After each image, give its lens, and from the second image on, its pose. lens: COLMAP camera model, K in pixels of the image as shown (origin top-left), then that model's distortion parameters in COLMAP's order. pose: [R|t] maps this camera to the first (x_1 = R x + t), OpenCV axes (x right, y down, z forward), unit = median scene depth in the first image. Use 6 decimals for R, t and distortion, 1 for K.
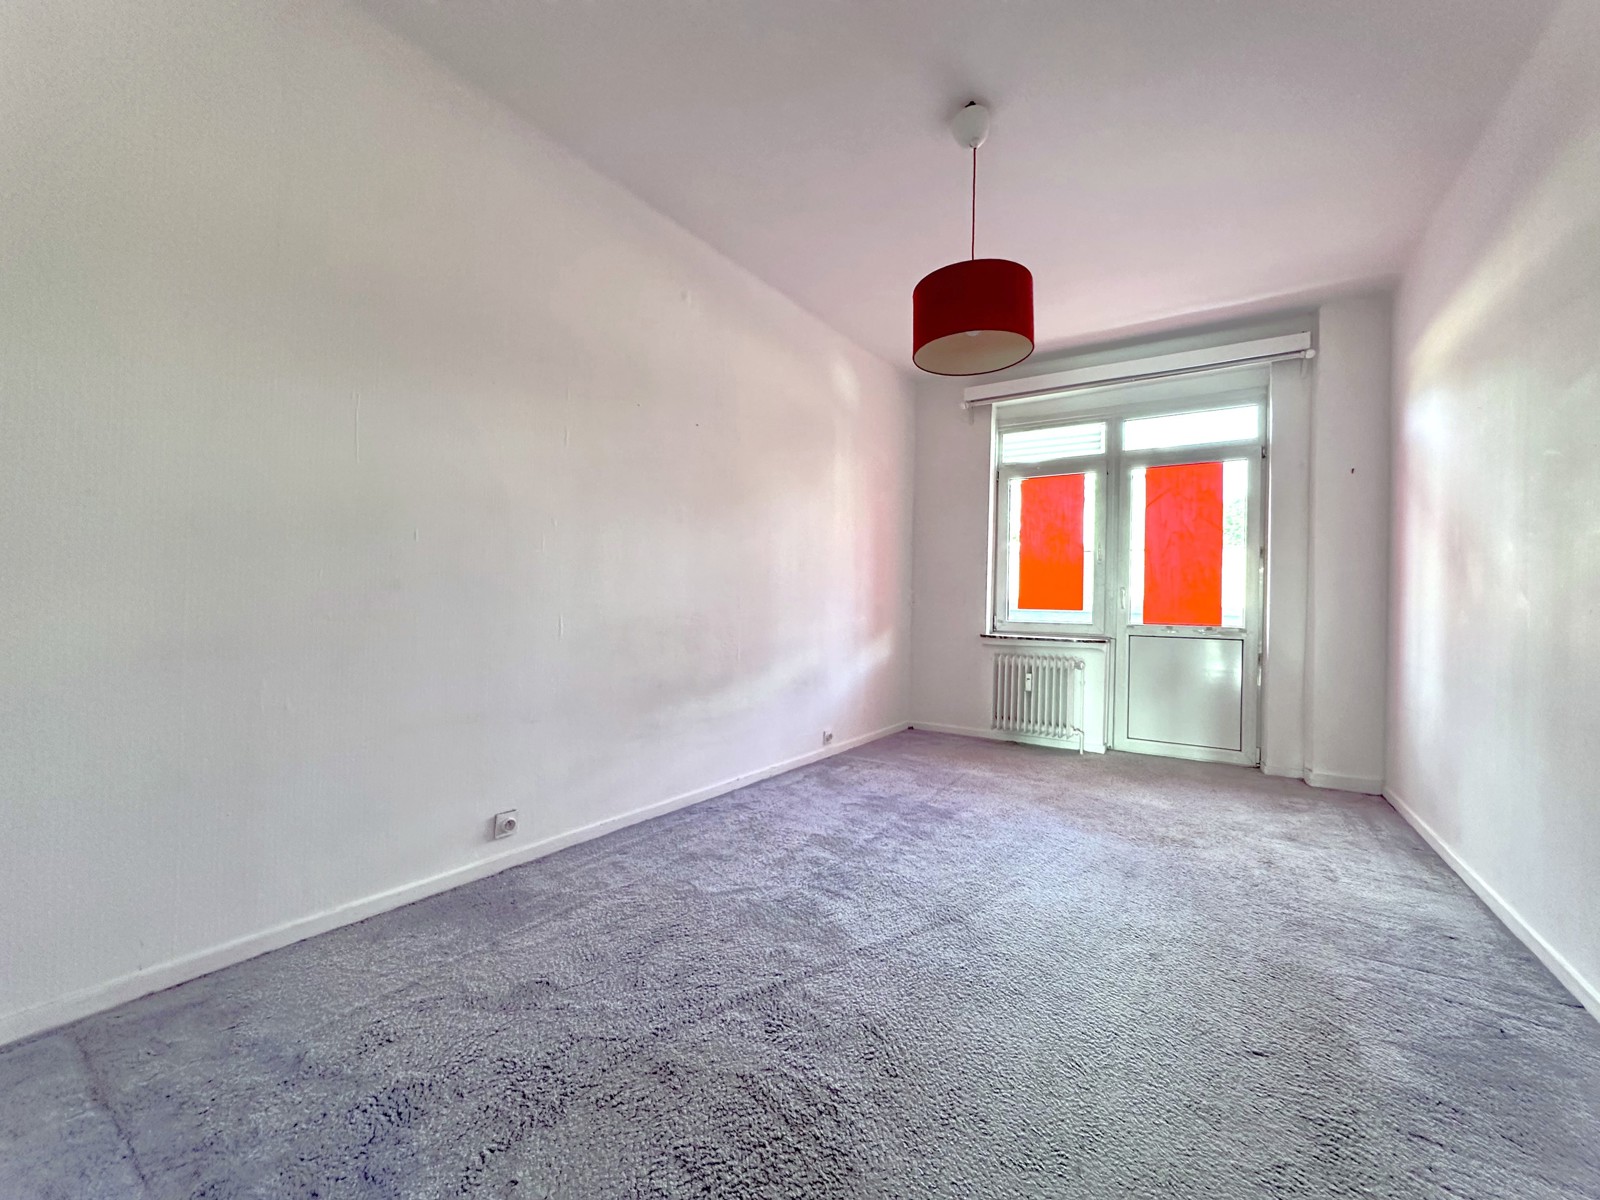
lens RADIAL K [[638.6, 0, 802.9], [0, 638.6, 598.7], [0, 0, 1]] dist [-0.001387, -0.000118]
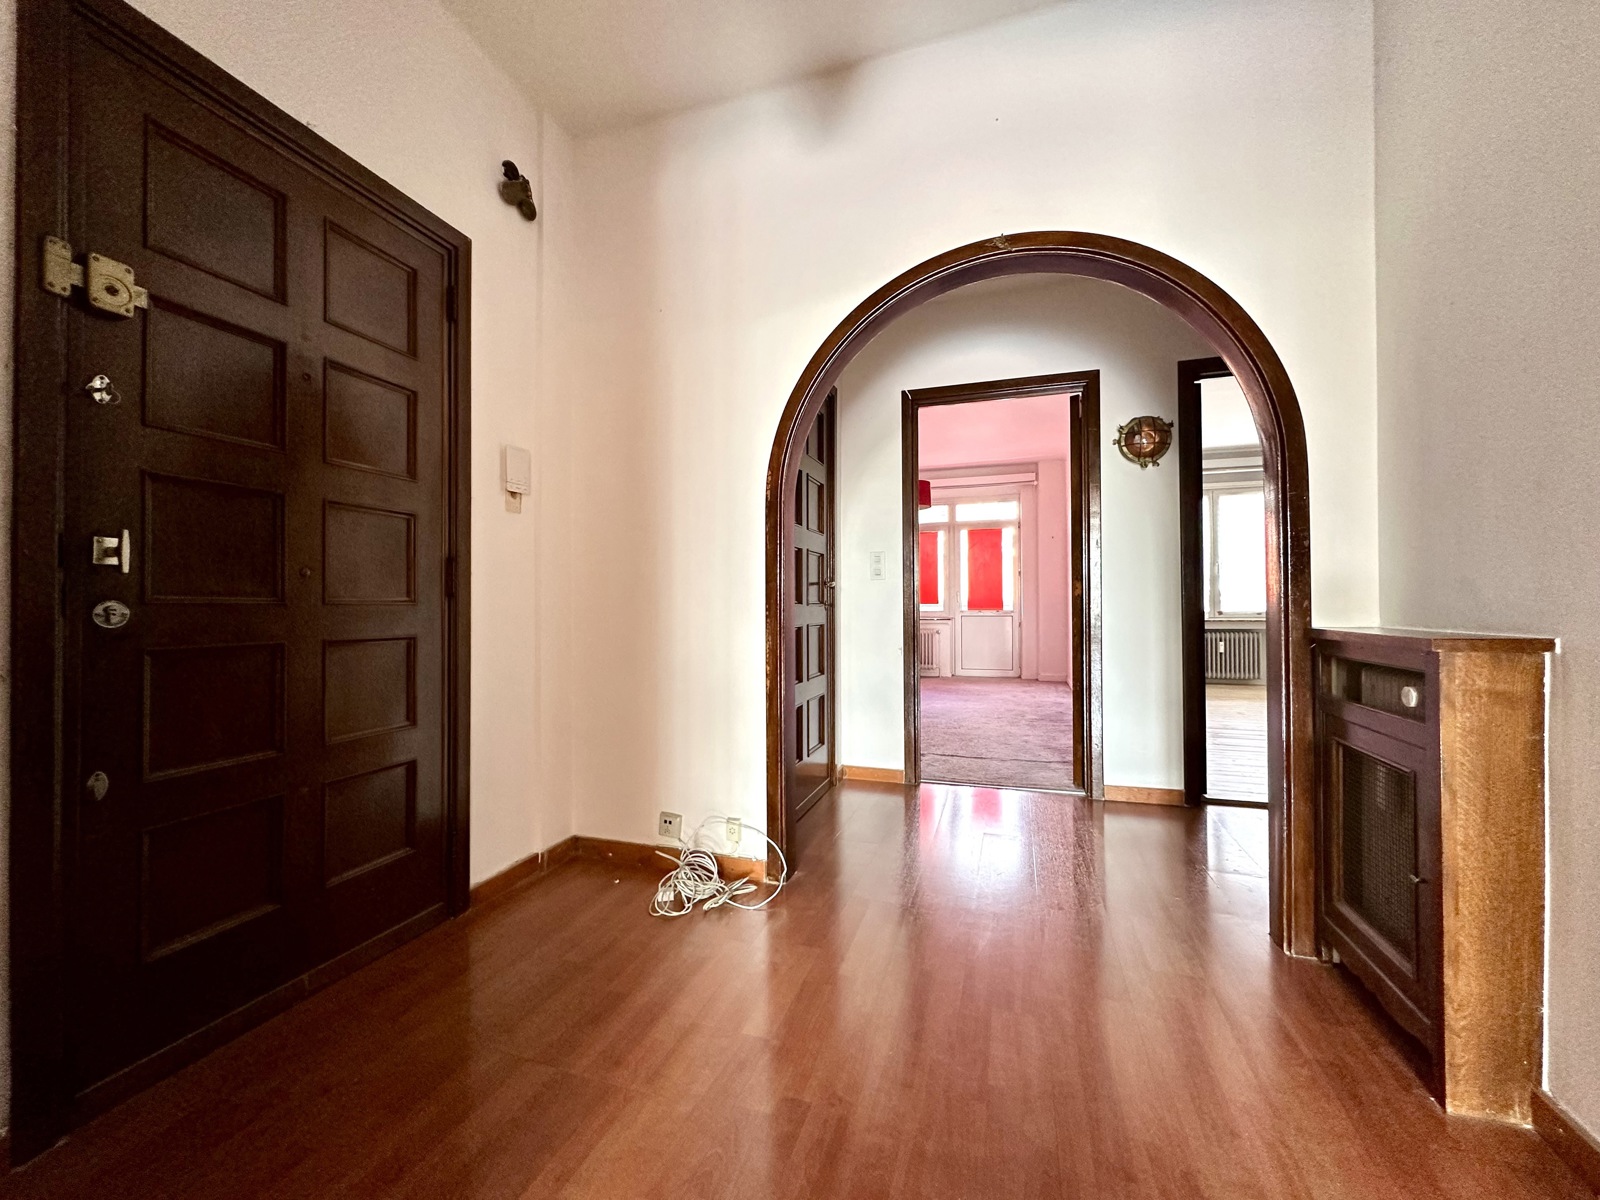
lens RADIAL K [[638.6, 0, 801.4], [0, 638.6, 603.0], [0, 0, 1]] dist [-0.001387, -0.000118]
pose [[0.970948, -0.021266, 0.238344, -0.431114], [0.021359, 0.999769, 0.002191, 0.003061], [-0.238336, 0.002963, 0.971178, -0.784957]]
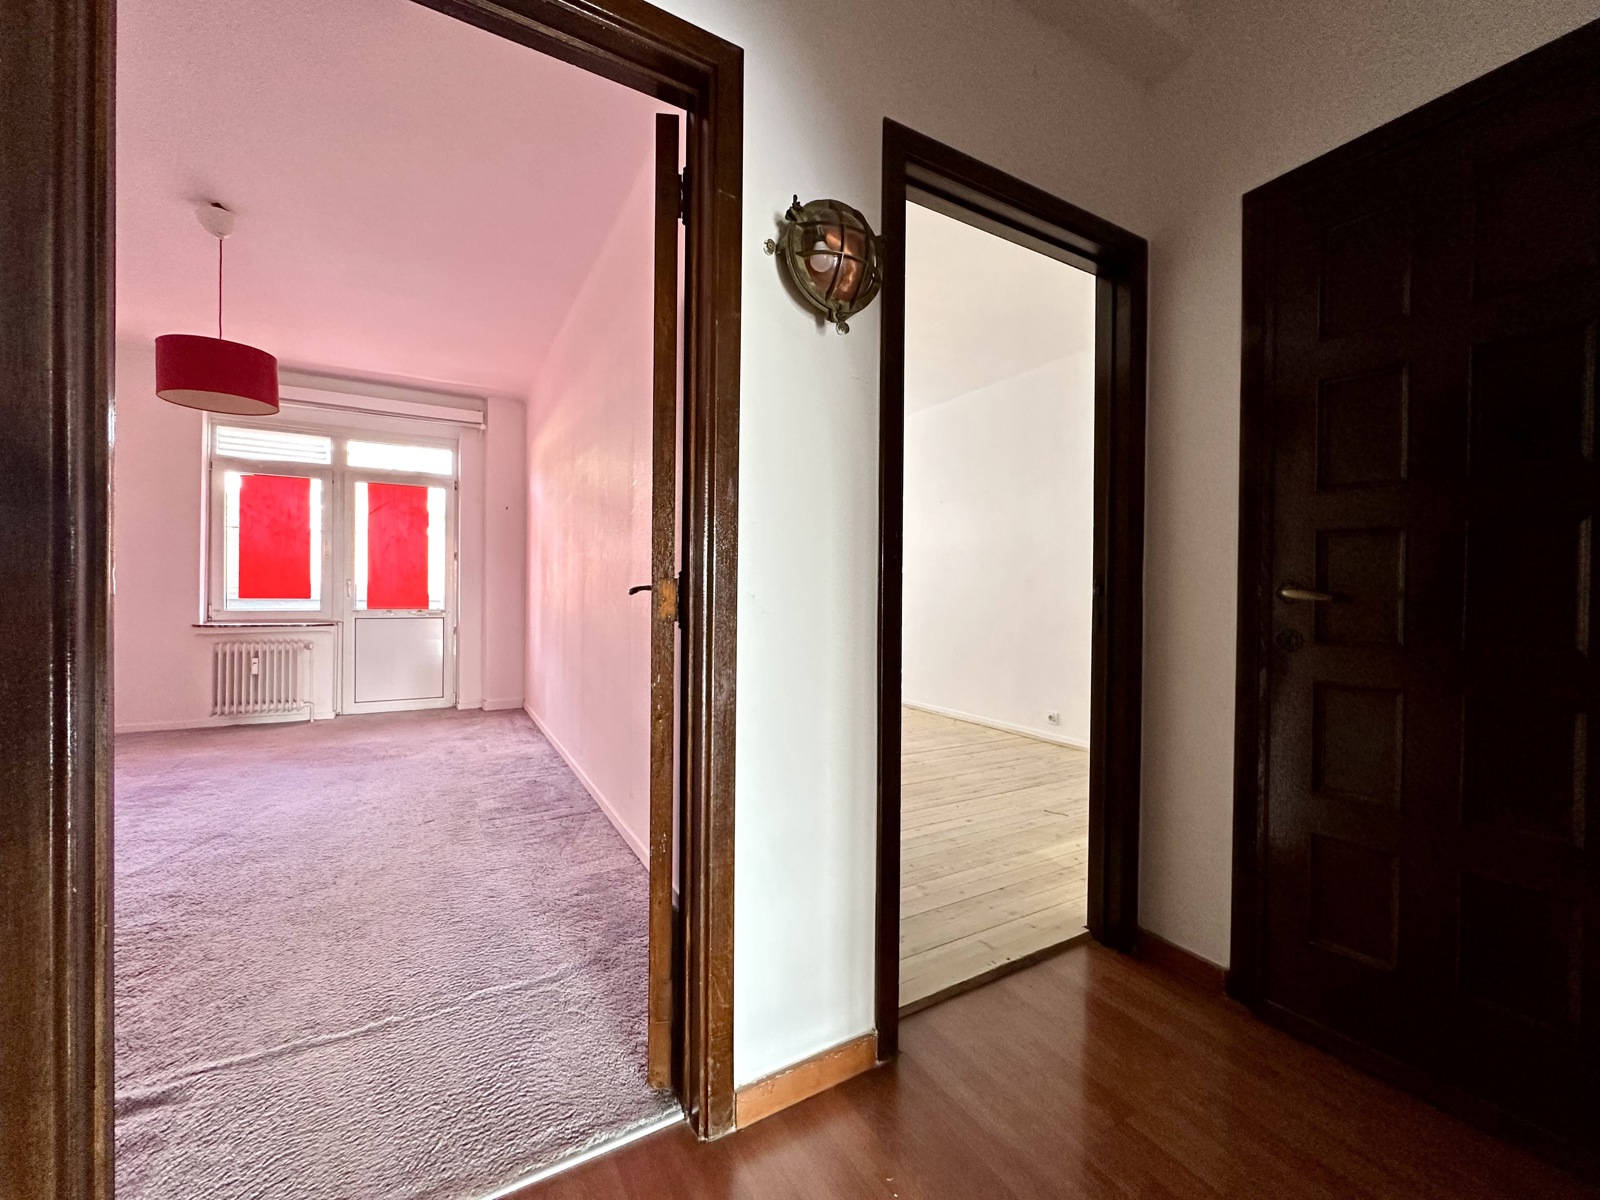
lens RADIAL K [[638.6, 0, 801.9], [0, 638.6, 600.2], [0, 0, 1]] dist [-0.001387, -0.000118]
pose [[0.465597, -0.021574, 0.884734, -0.172009], [-0.004120, 0.999639, 0.026544, -0.013993], [-0.884987, -0.016004, 0.465340, -0.327573]]
